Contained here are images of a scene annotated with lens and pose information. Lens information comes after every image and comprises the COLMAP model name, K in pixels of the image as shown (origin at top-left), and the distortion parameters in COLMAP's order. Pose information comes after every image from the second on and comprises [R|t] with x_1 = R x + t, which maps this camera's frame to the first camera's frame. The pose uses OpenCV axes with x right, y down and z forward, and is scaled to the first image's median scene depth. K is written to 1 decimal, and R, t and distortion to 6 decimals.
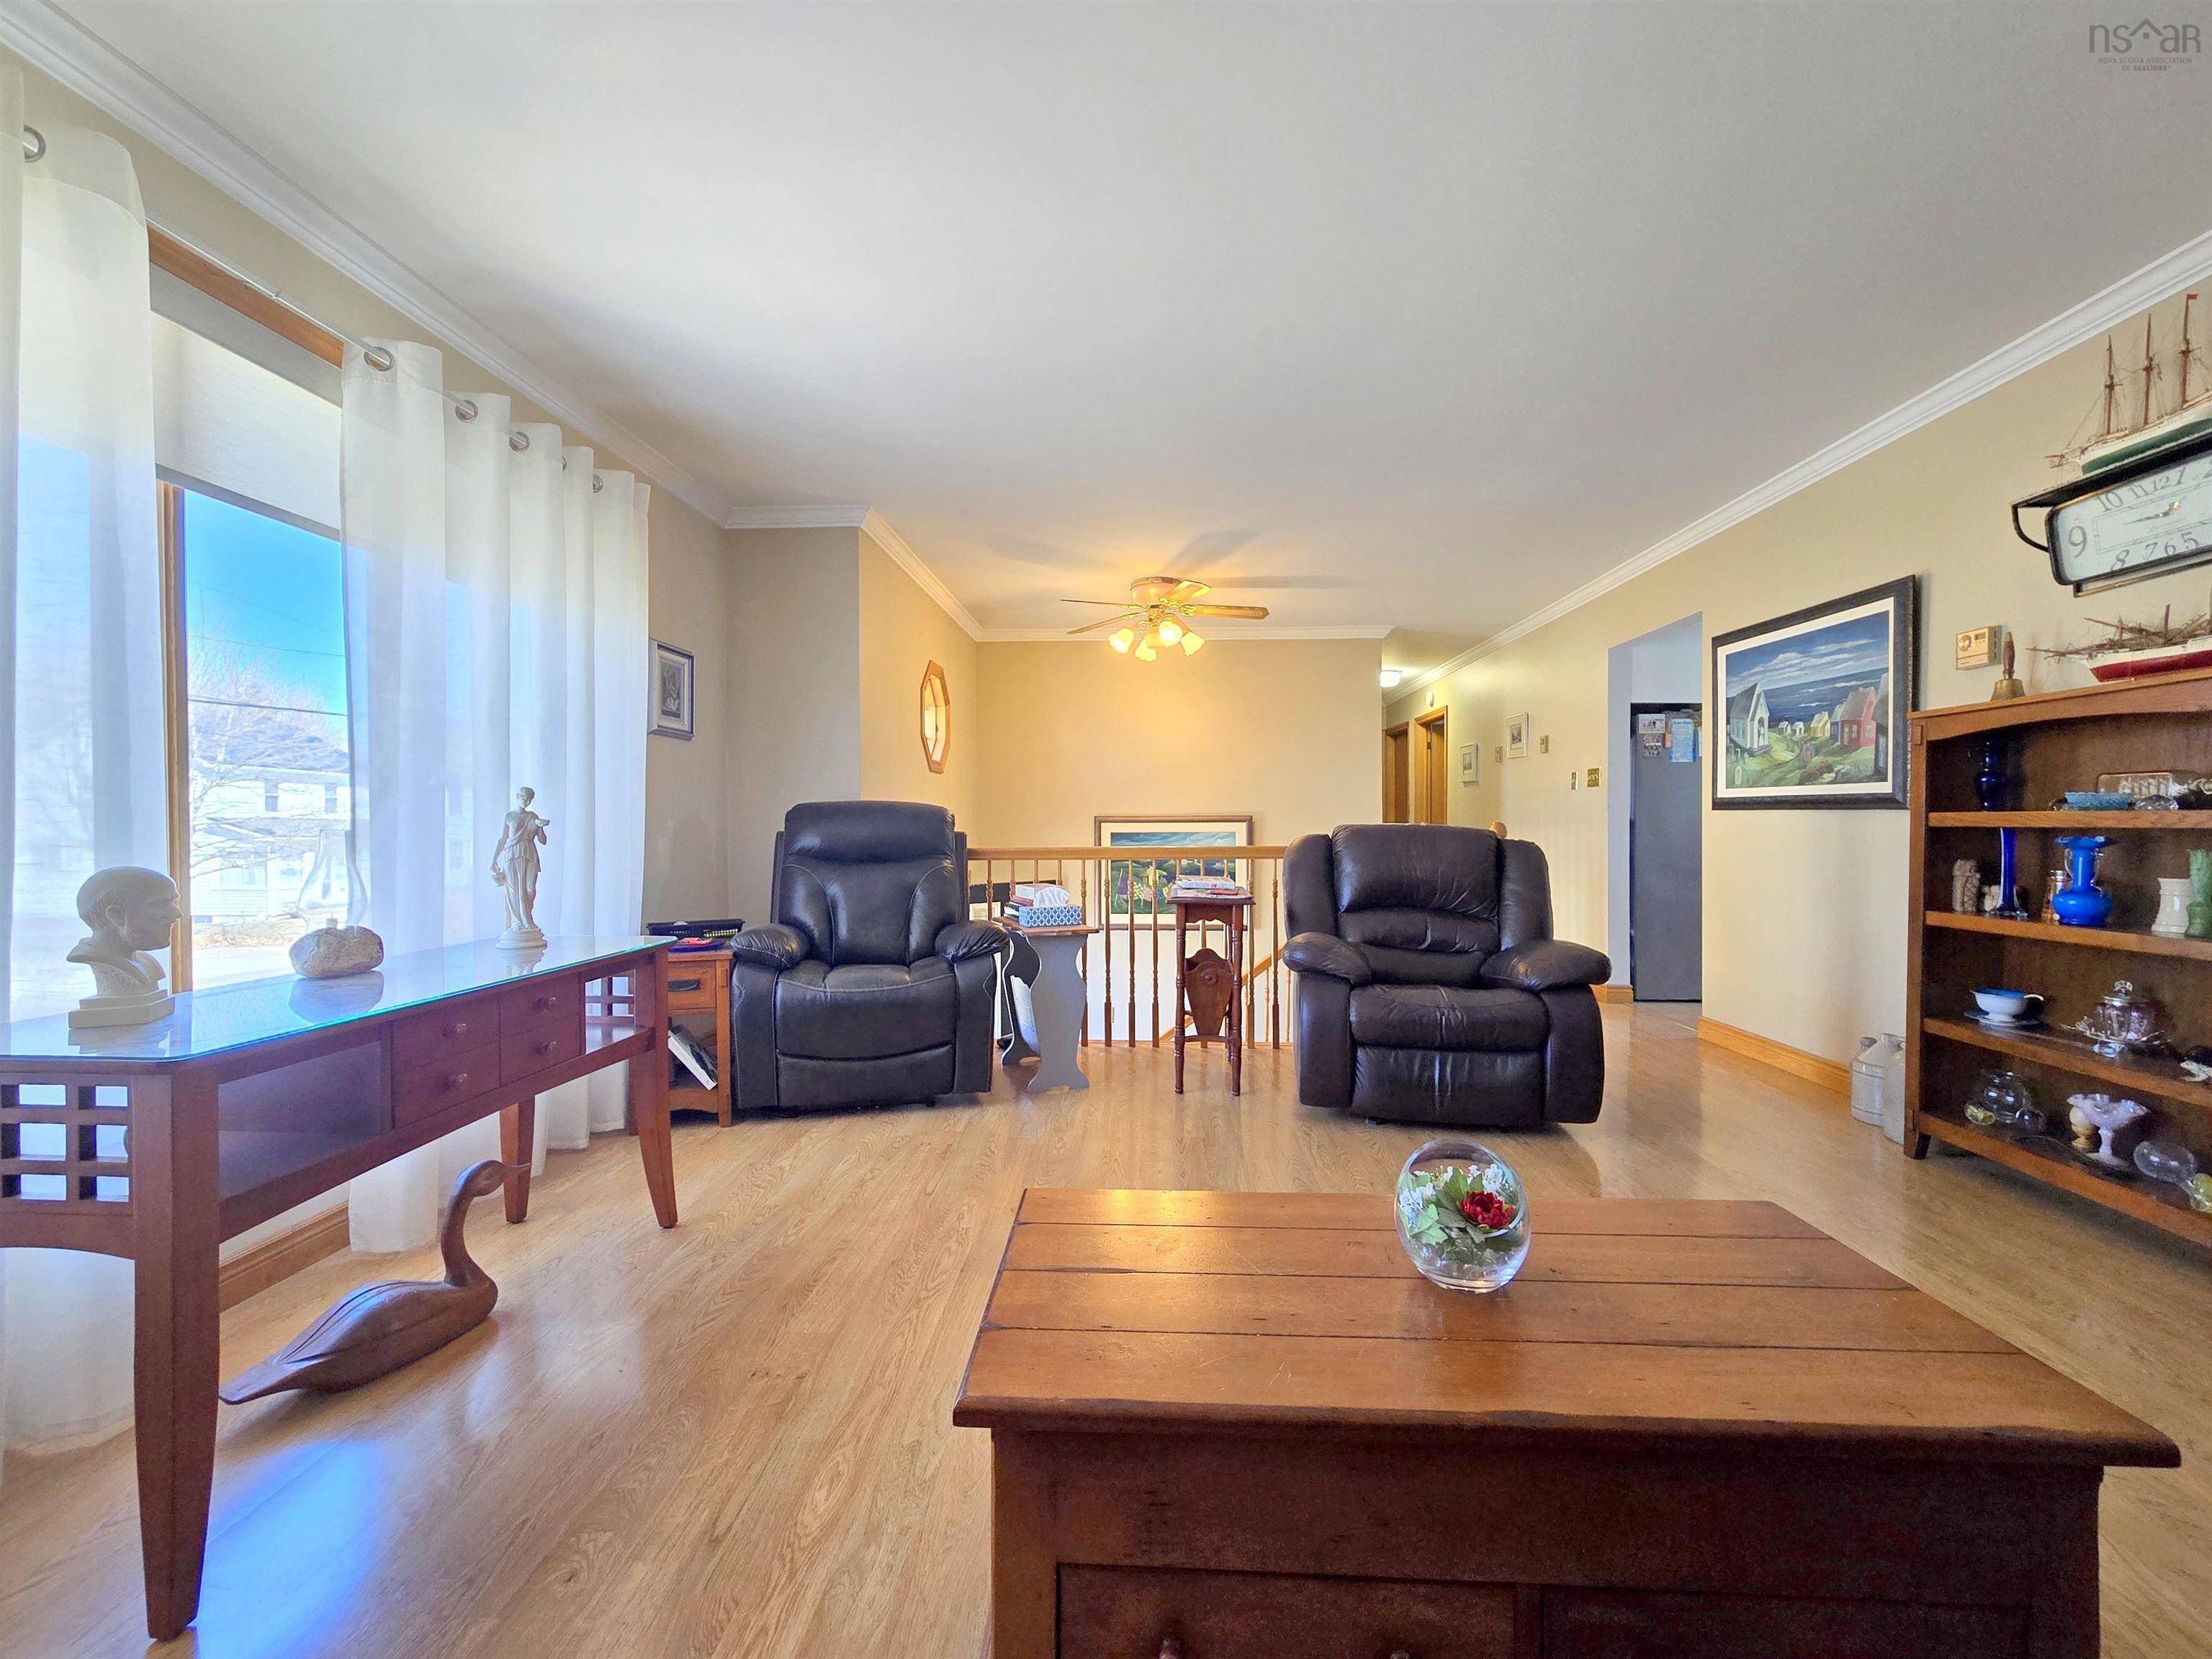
lens RADIAL K [[896.7, 0, 1106.0], [0, 896.7, 829.5], [0, 0, 1]] dist [0.001022, -0.011344]
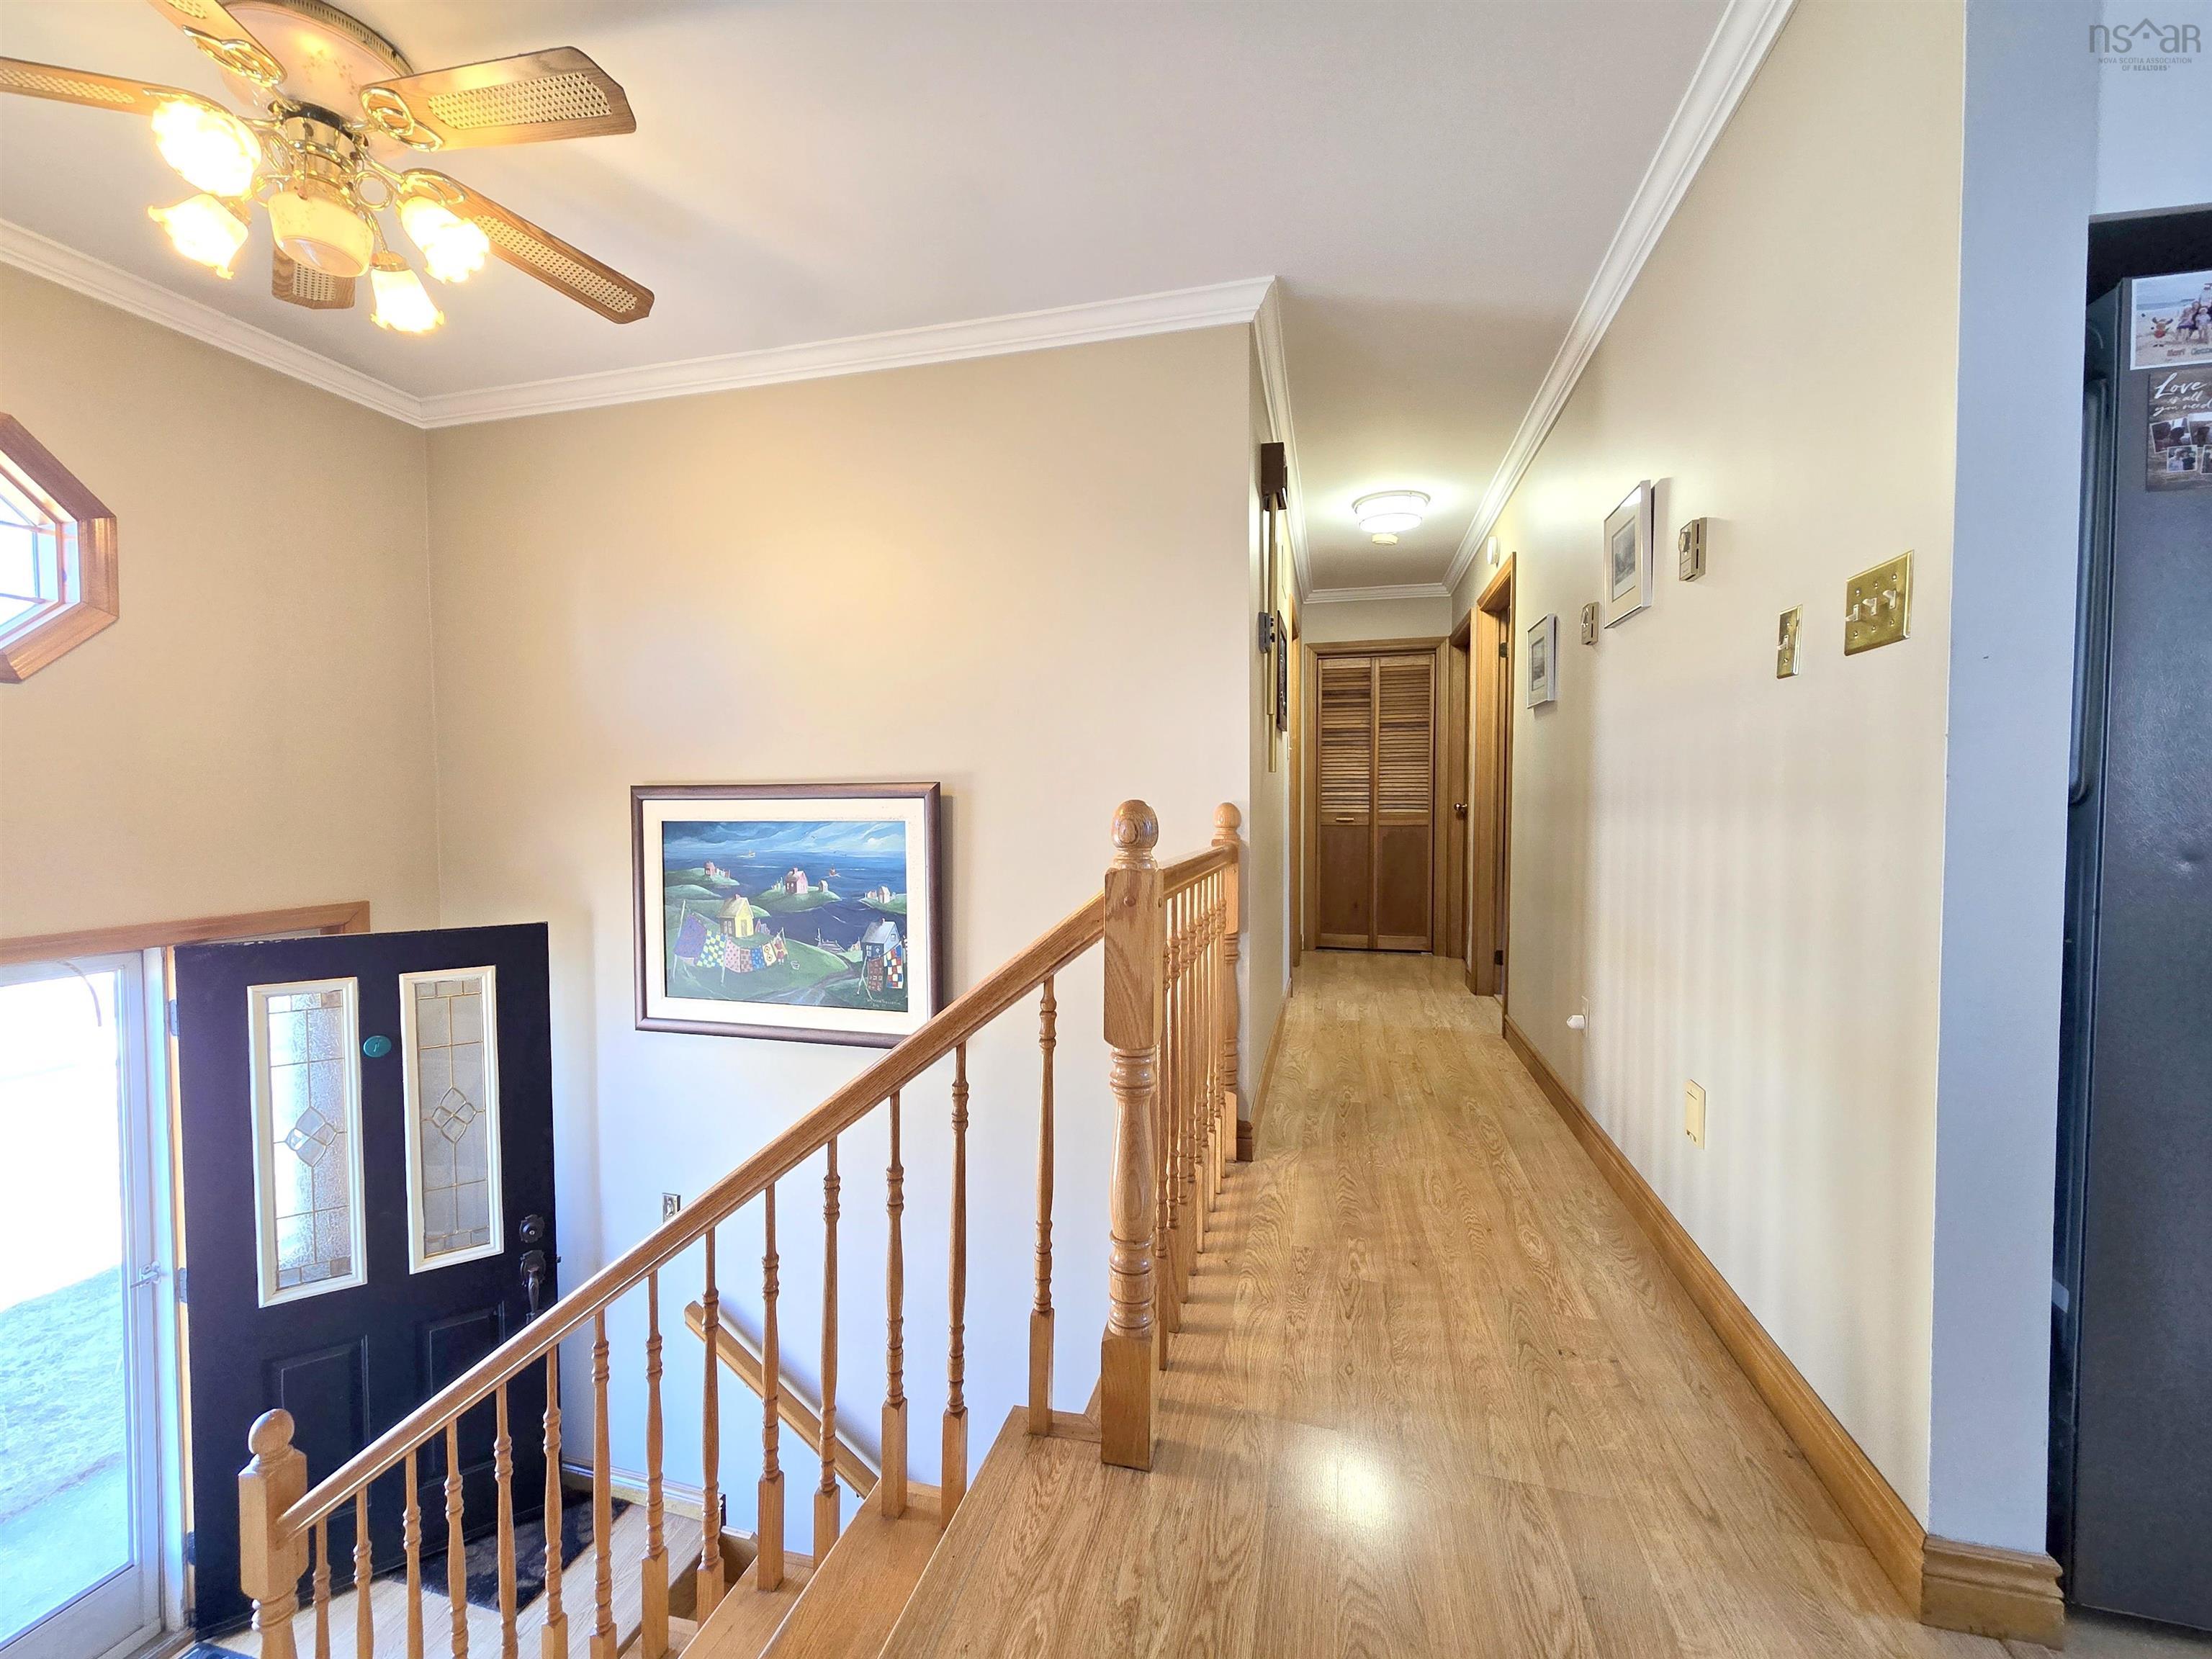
lens RADIAL K [[910.2, 0, 1108.3], [0, 910.2, 834.7], [0, 0, 1]] dist [0.003403, 0.000087]
pose [[0.983530, 0.005825, -0.180651, 0.577210], [0.001098, 0.999269, 0.038201, -0.012942], [0.180741, -0.037770, 0.982805, 1.076167]]
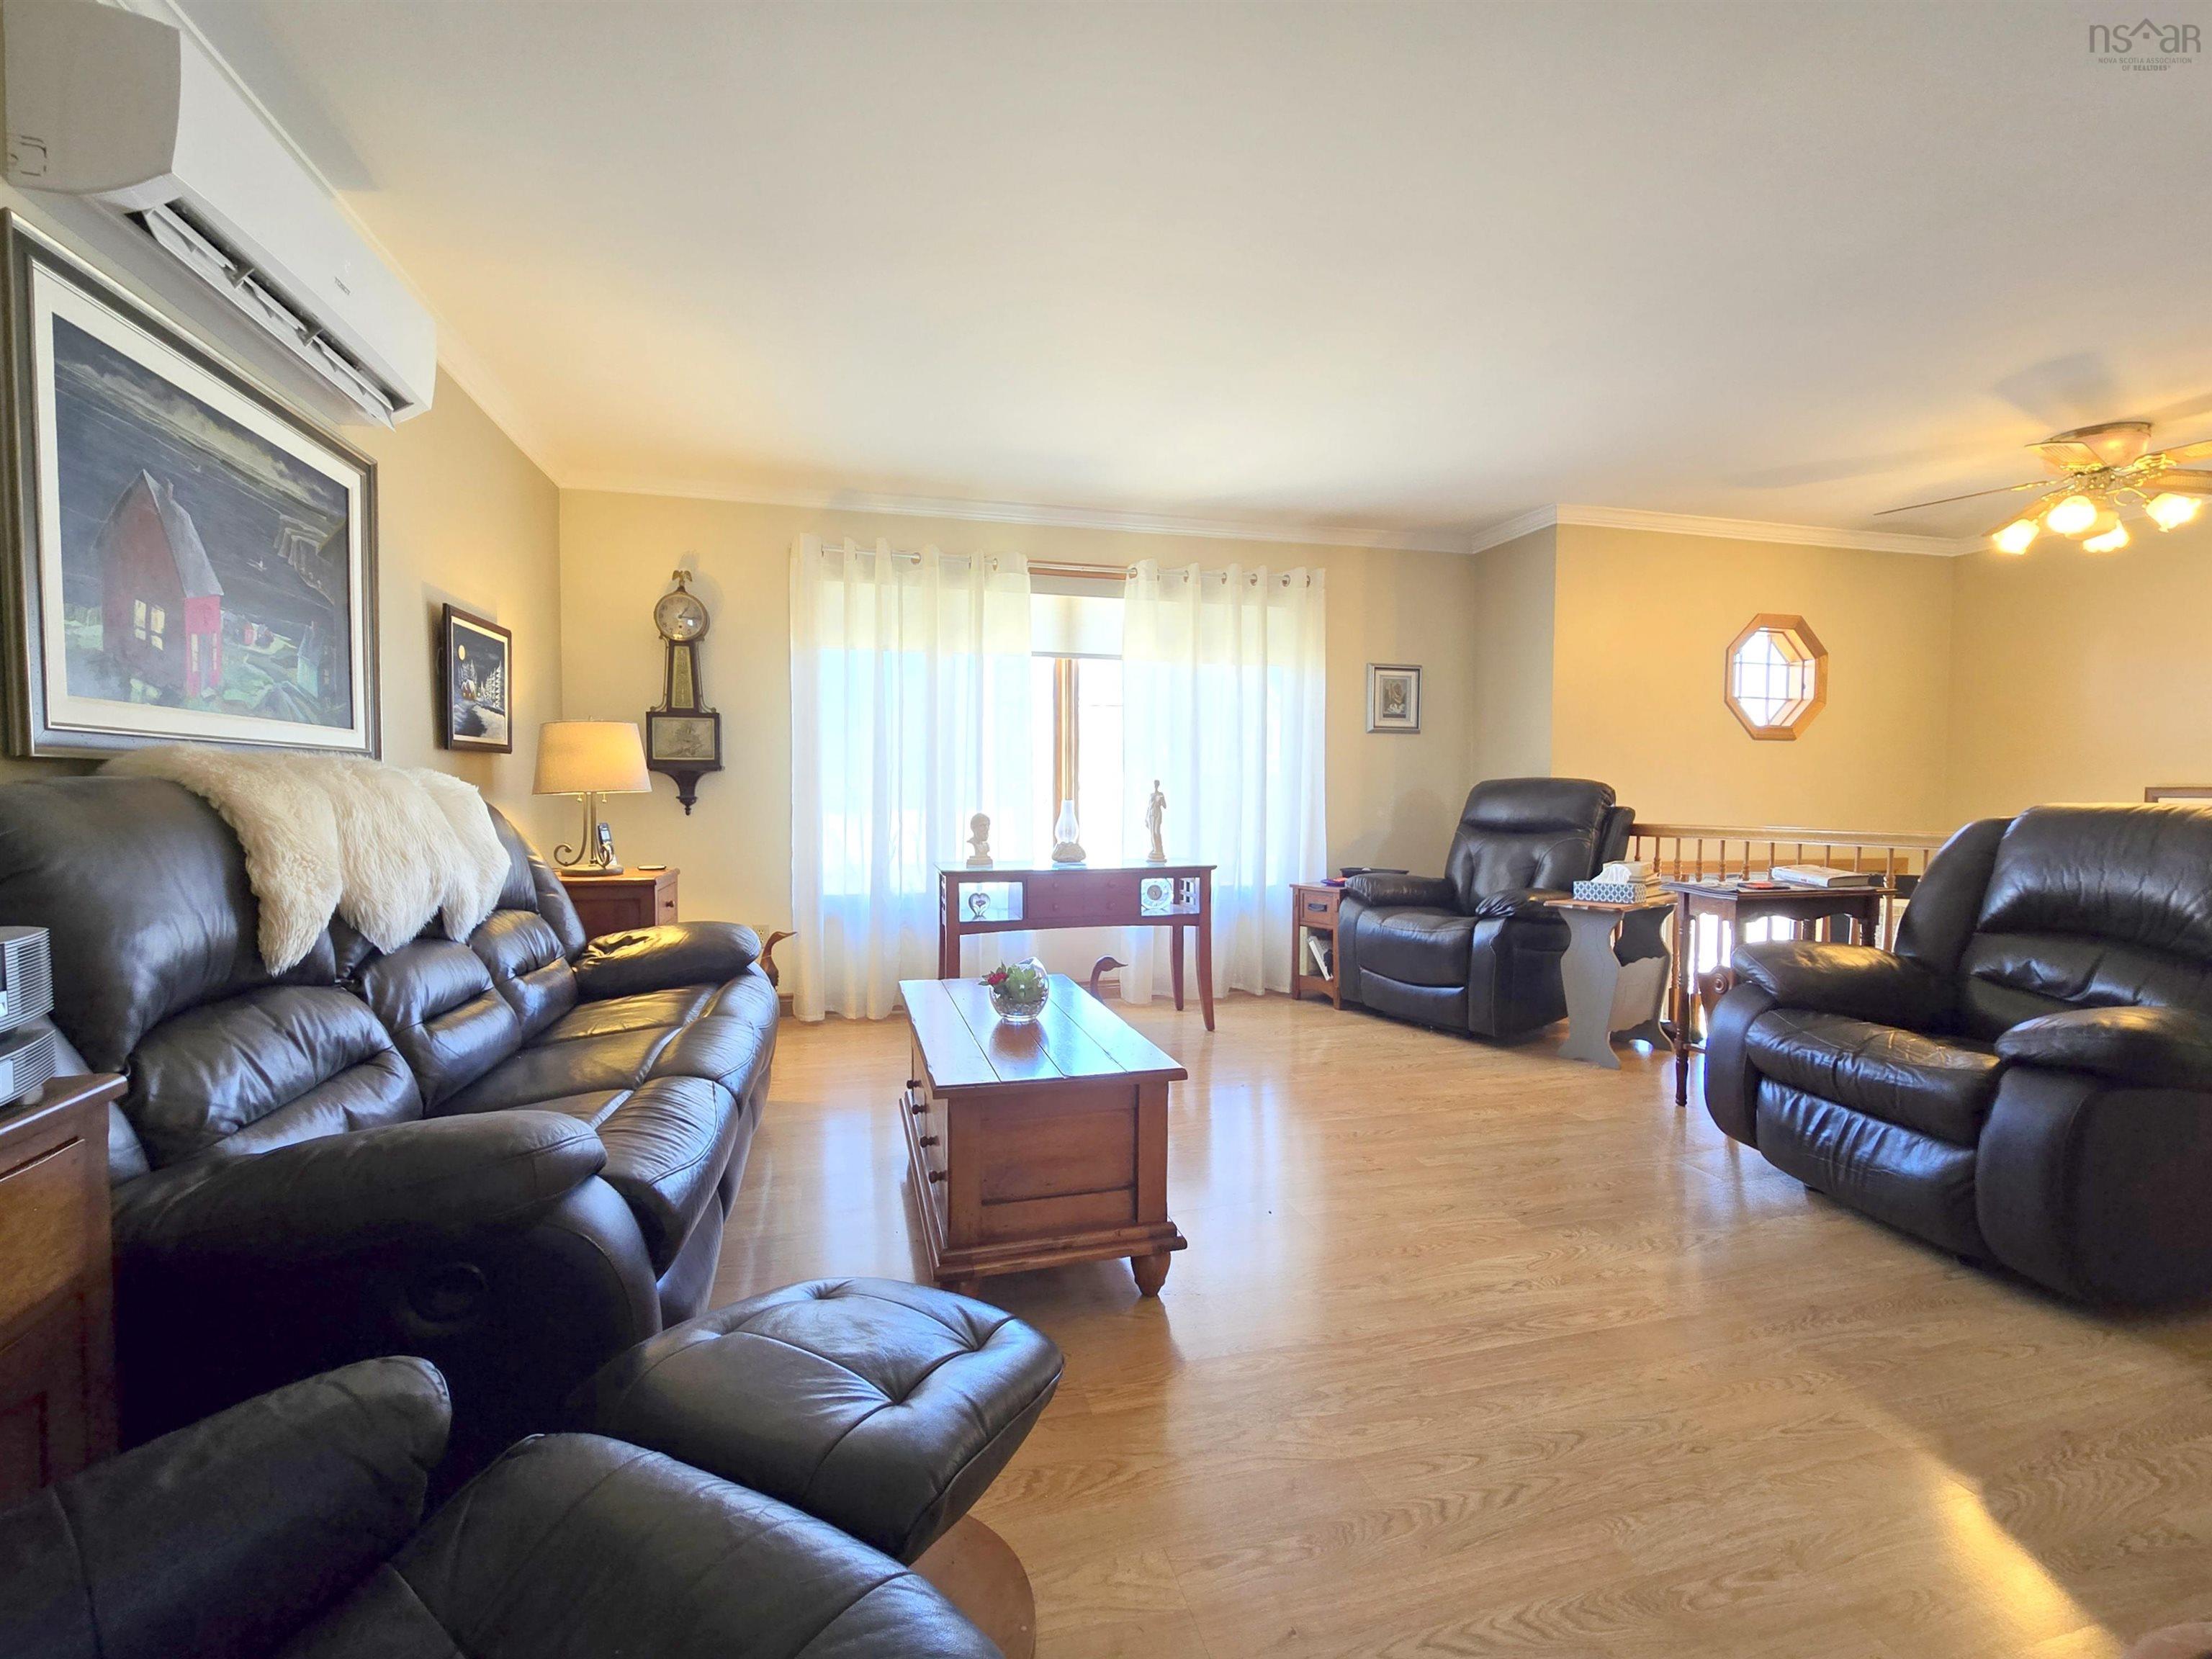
lens RADIAL K [[953.2, 0, 1092.3], [0, 953.2, 825.4], [0, 0, 1]] dist [0.001648, 0.000106]
pose [[0.310301, 0.032007, -0.950099, 0.743253], [-0.006563, 0.999481, 0.031527, -0.007045], [0.950616, -0.003547, 0.310350, 0.128353]]
